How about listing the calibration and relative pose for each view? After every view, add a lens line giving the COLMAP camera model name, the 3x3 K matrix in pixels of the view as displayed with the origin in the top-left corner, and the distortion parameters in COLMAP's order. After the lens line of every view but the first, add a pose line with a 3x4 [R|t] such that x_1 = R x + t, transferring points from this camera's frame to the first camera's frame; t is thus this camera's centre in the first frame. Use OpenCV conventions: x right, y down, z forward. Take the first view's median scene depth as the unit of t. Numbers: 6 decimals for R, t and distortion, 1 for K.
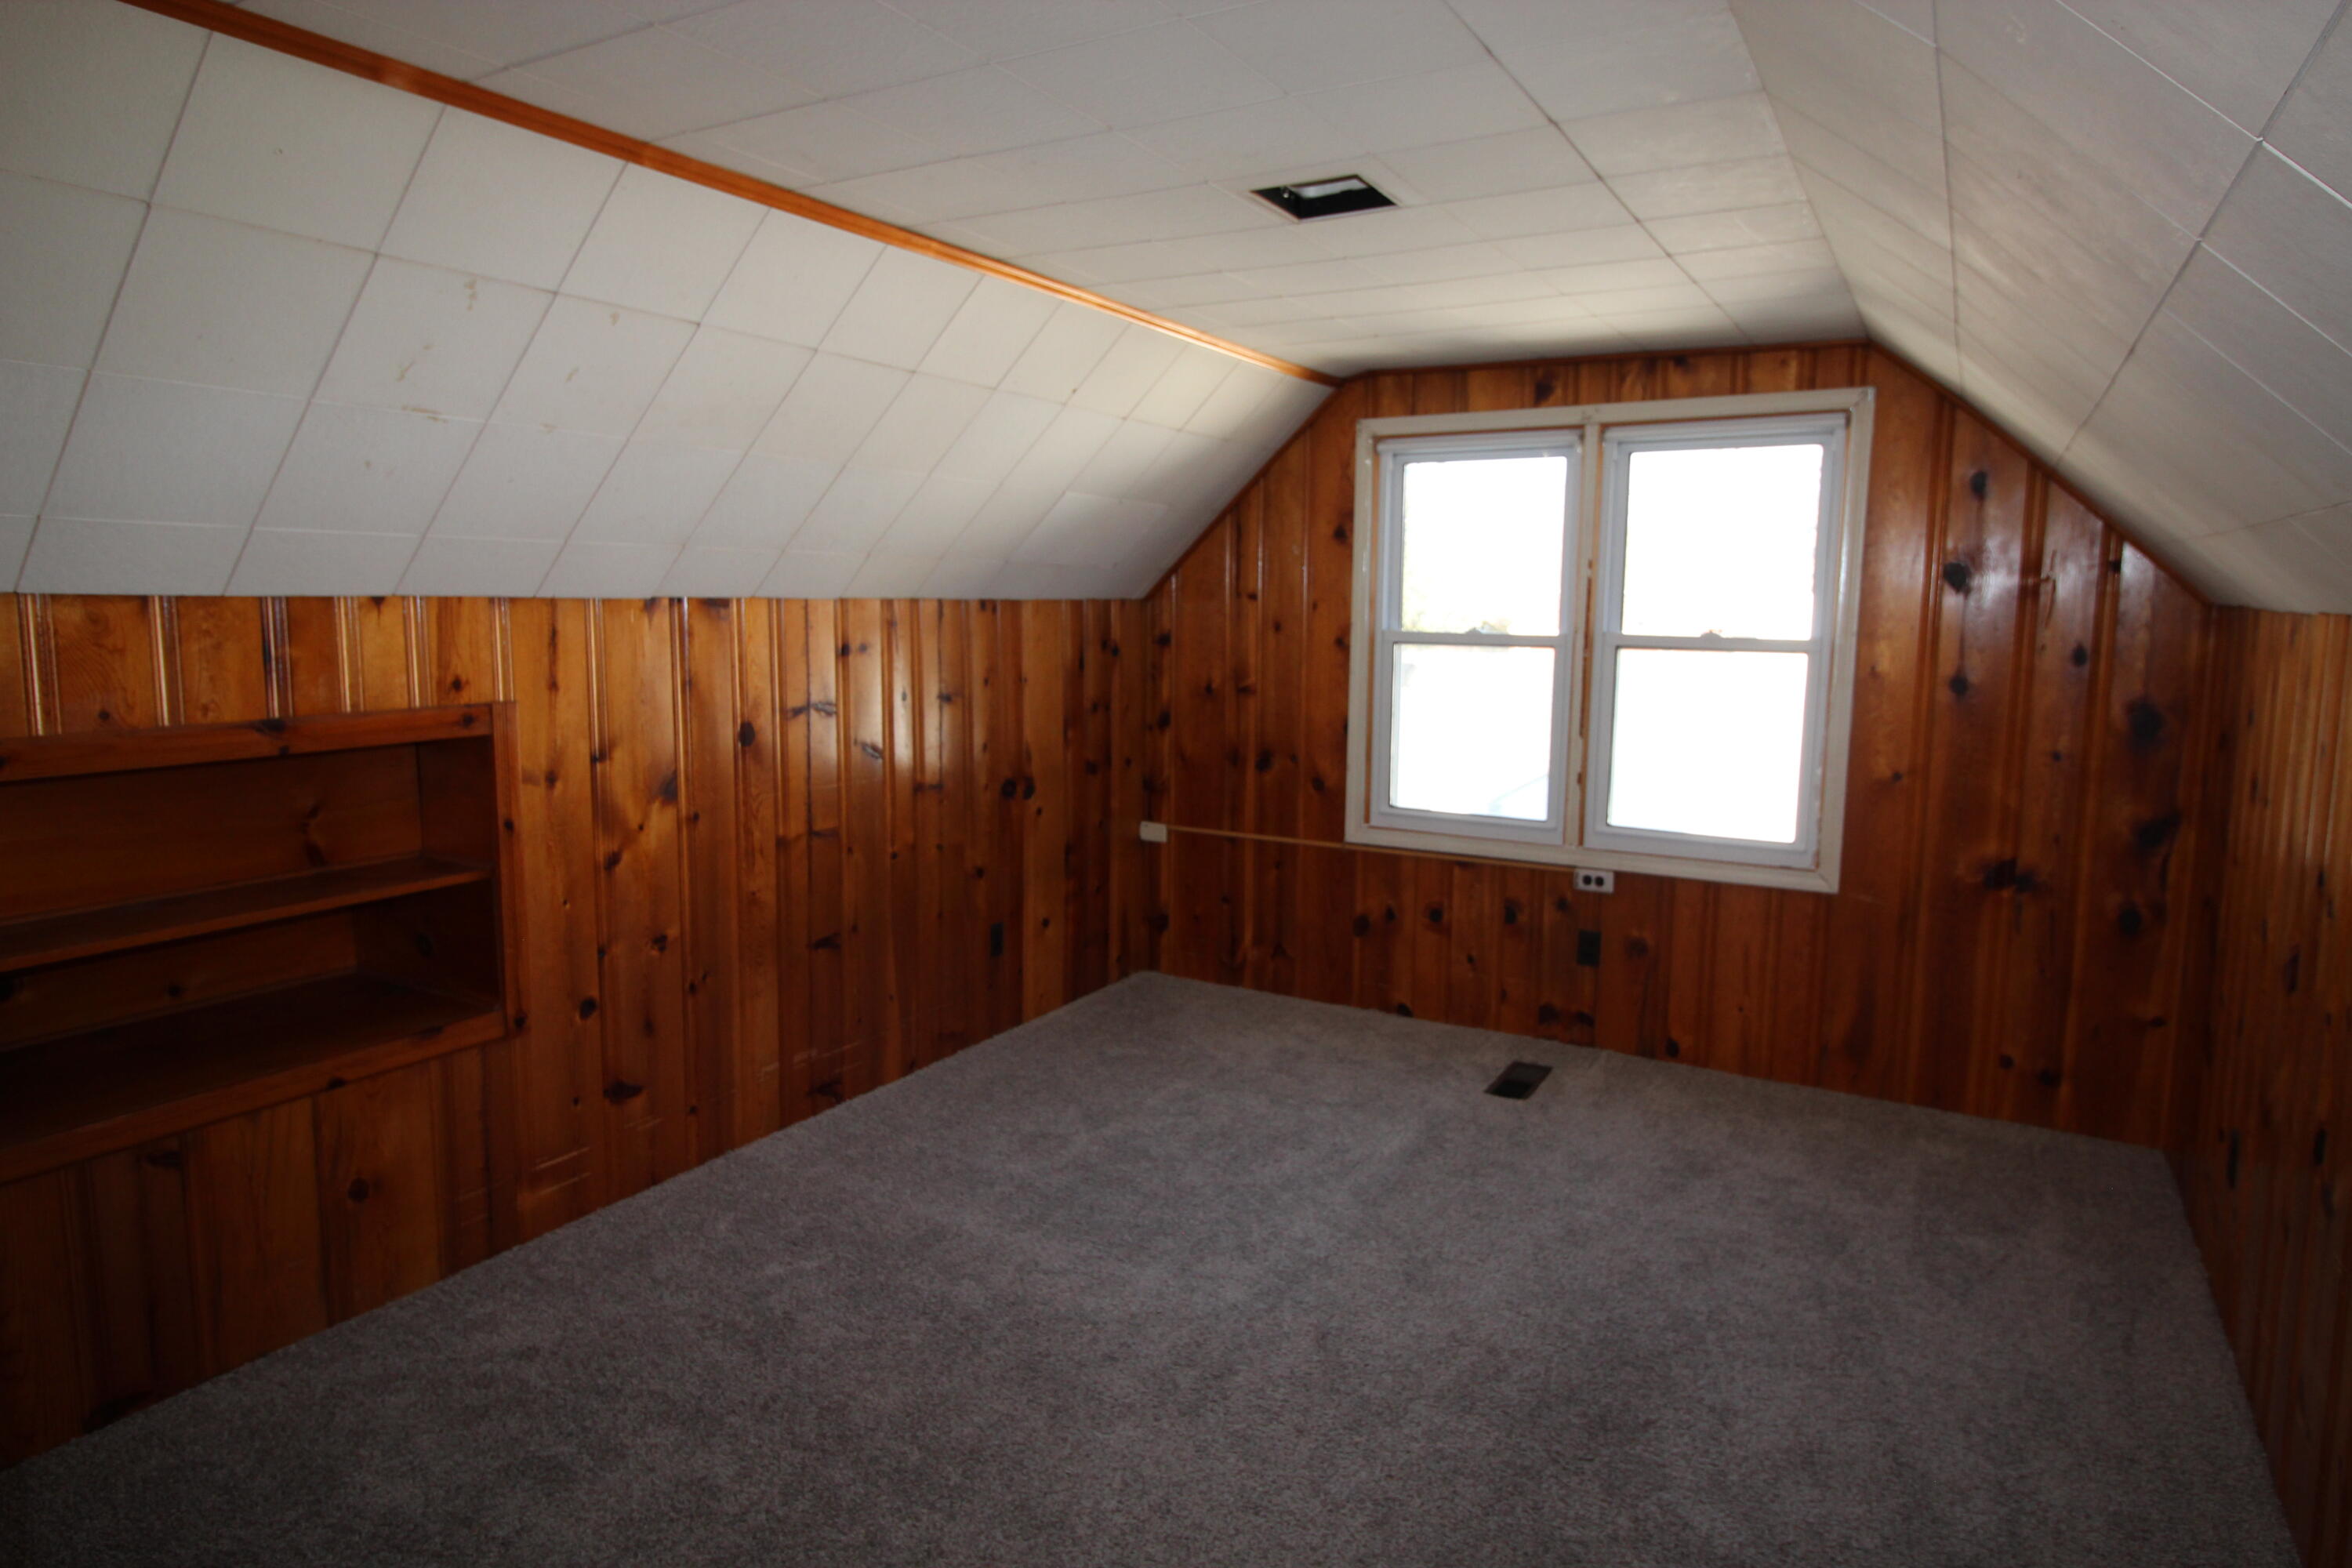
lens RADIAL K [[1335.2, 0, 1190.6], [0, 1335.2, 760.4], [0, 0, 1]] dist [0.004624, -0.011665]
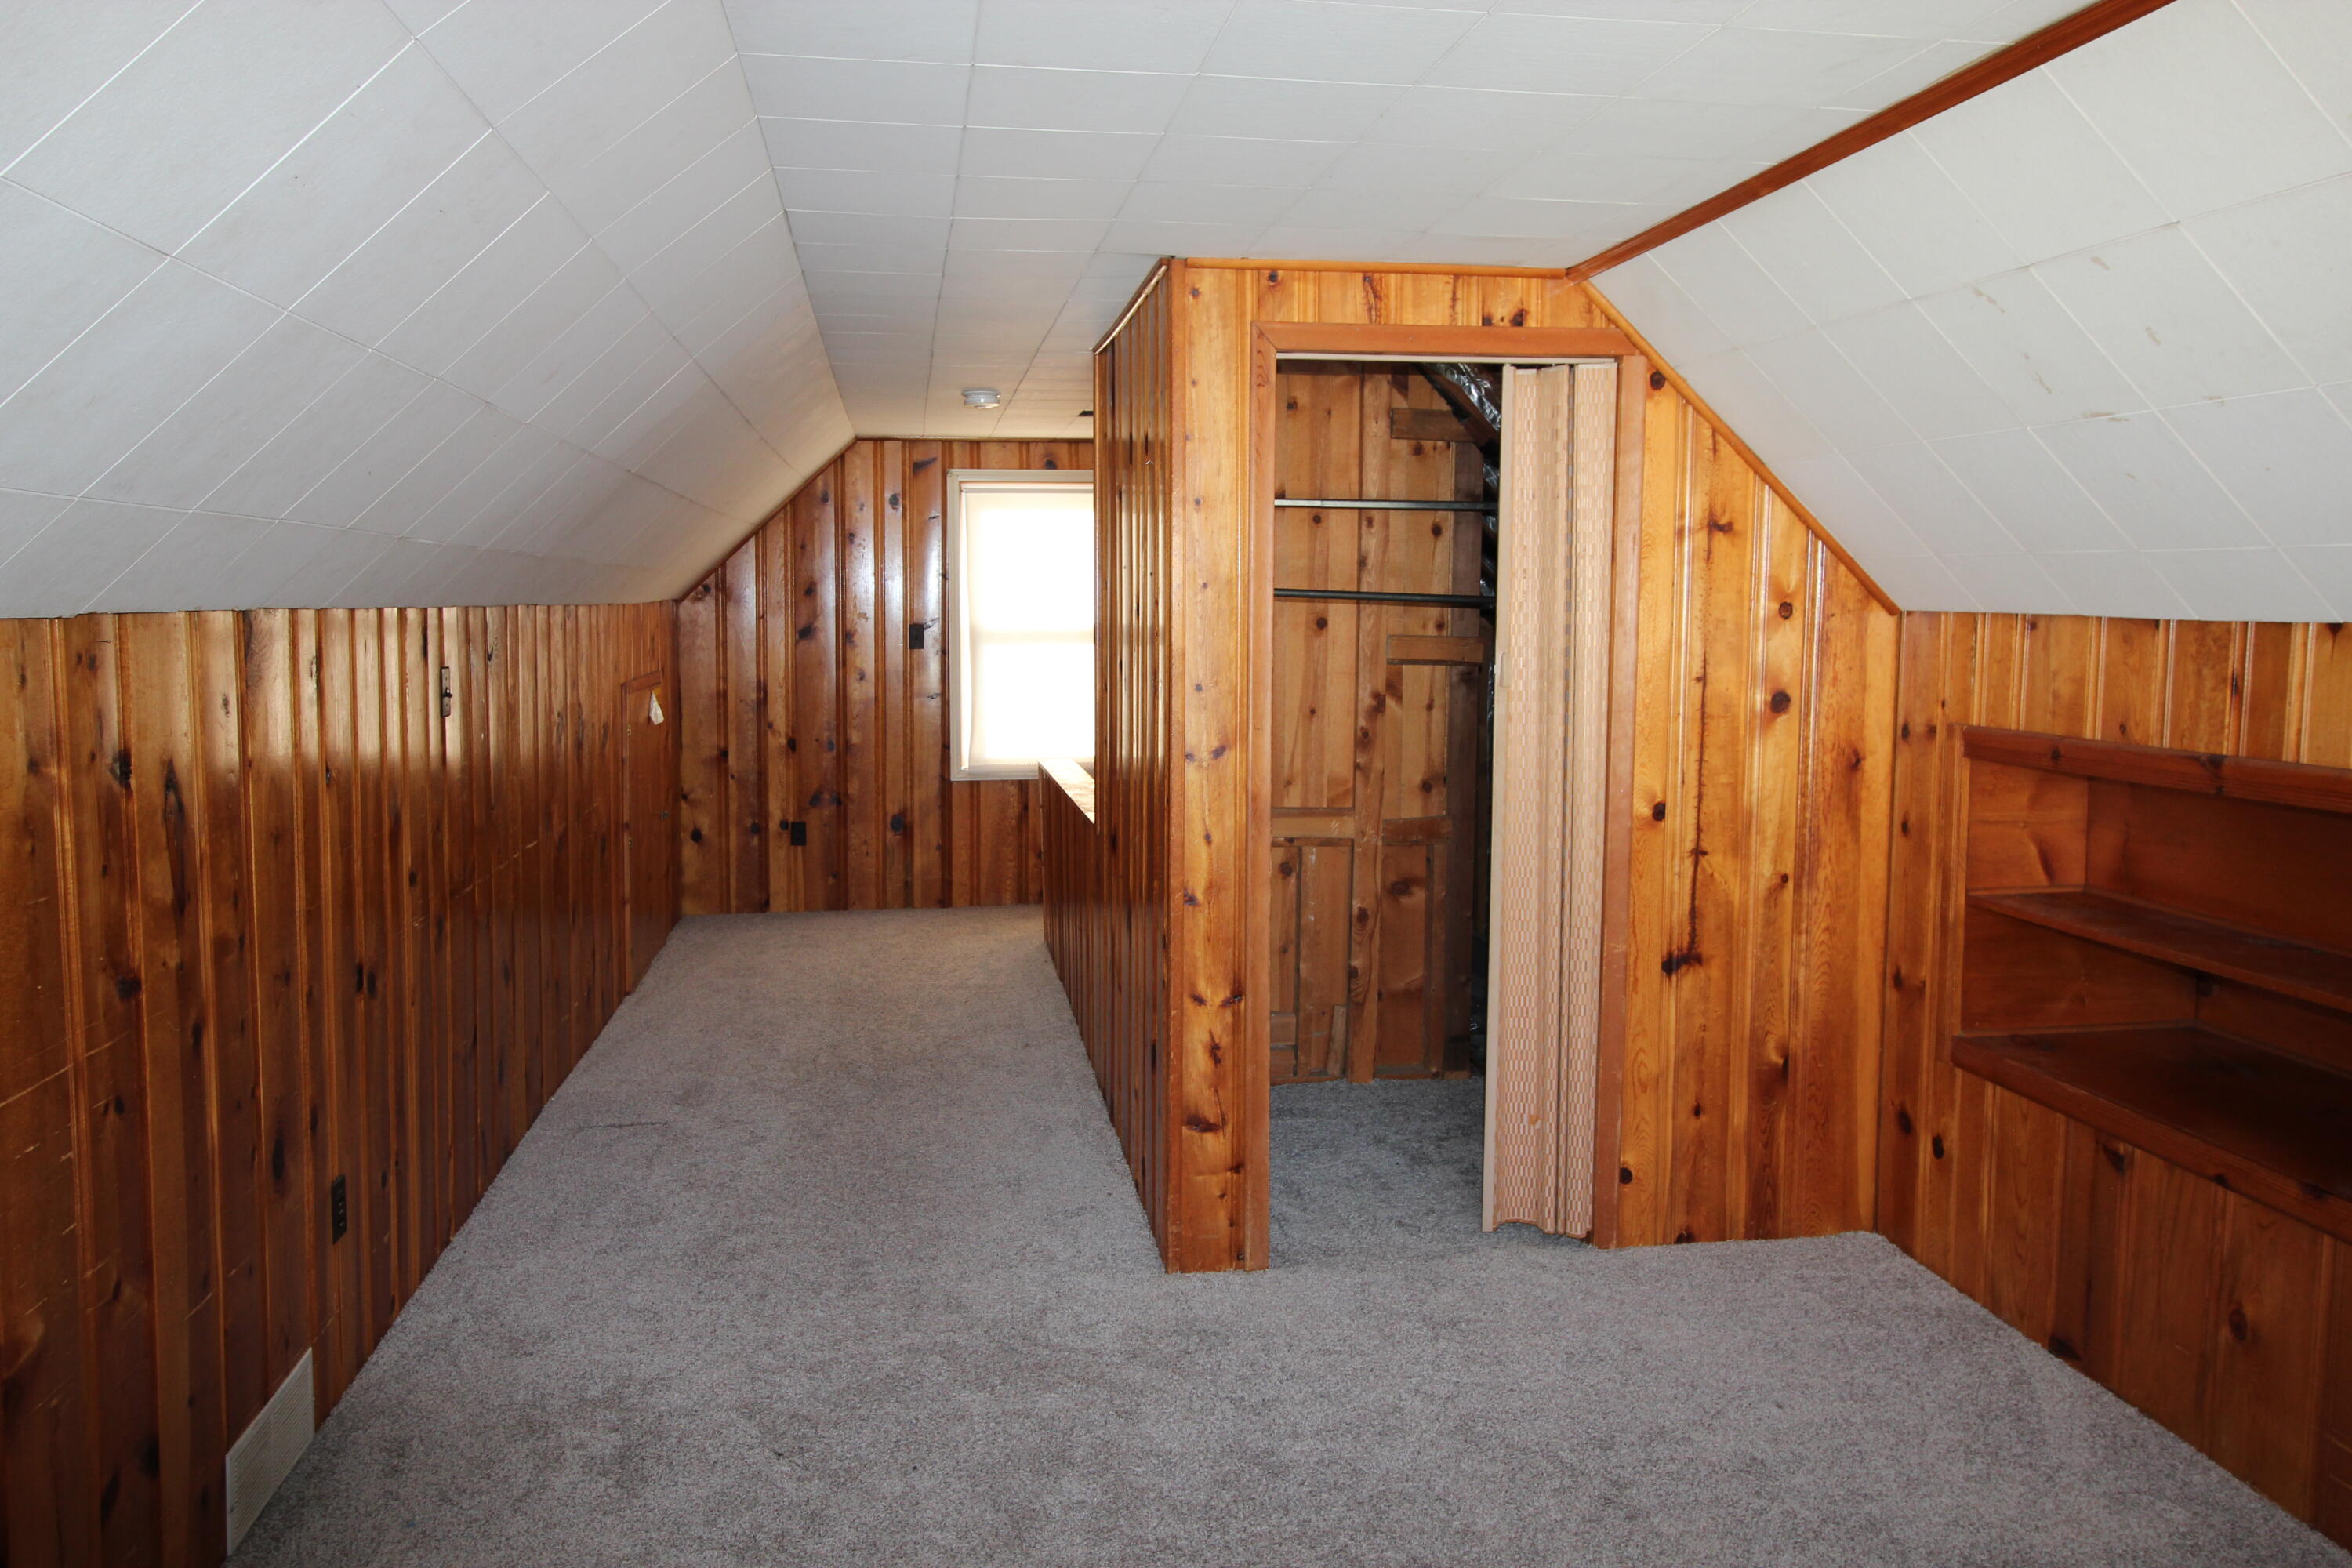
lens RADIAL K [[1750.2, 0, 1190.8], [0, 1750.2, 769.0], [0, 0, 1]] dist [0.007343, -0.011217]
pose [[-0.772563, 0.044533, -0.633375, 0.486751], [-0.095827, 0.977933, 0.185644, -0.138922], [0.627666, 0.204116, -0.751247, 1.147230]]
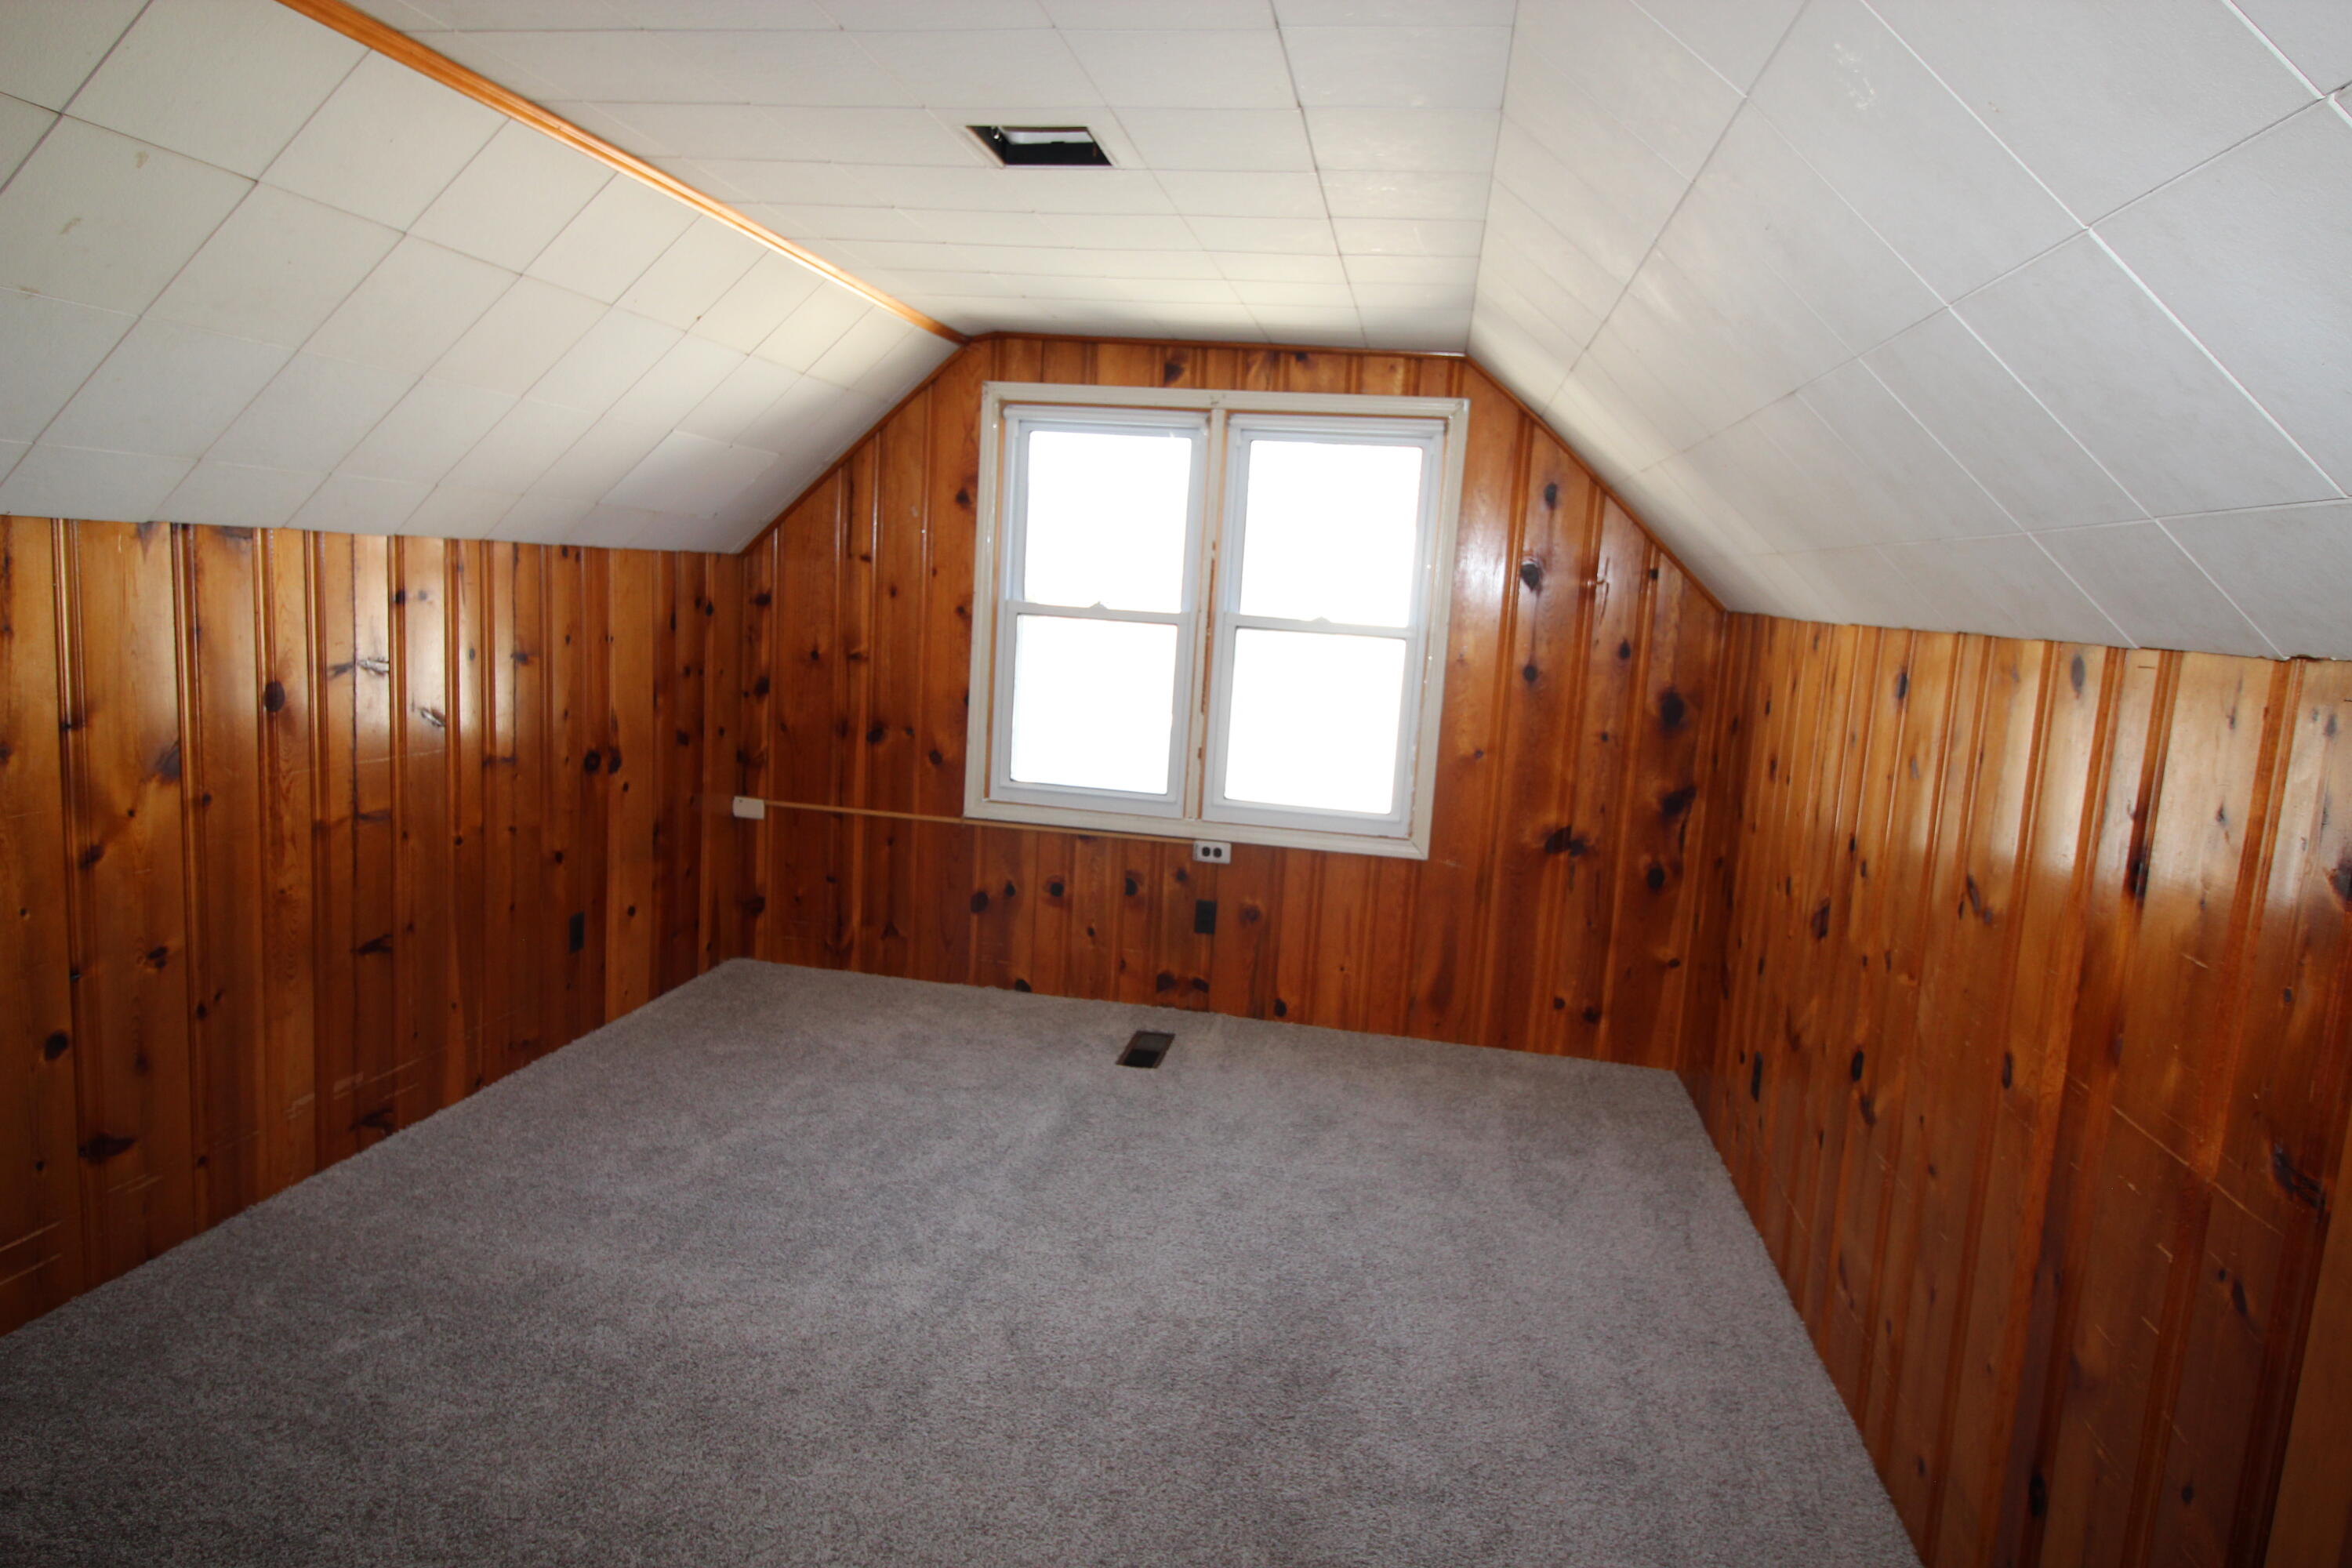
lens RADIAL K [[1335.2, 0, 1191.1], [0, 1335.2, 758.9], [0, 0, 1]] dist [0.004624, -0.011665]
pose [[0.939442, 0.003254, 0.342692, -0.095235], [-0.011374, 0.999700, 0.021688, -0.006061], [-0.342519, -0.024272, 0.939197, 0.048275]]
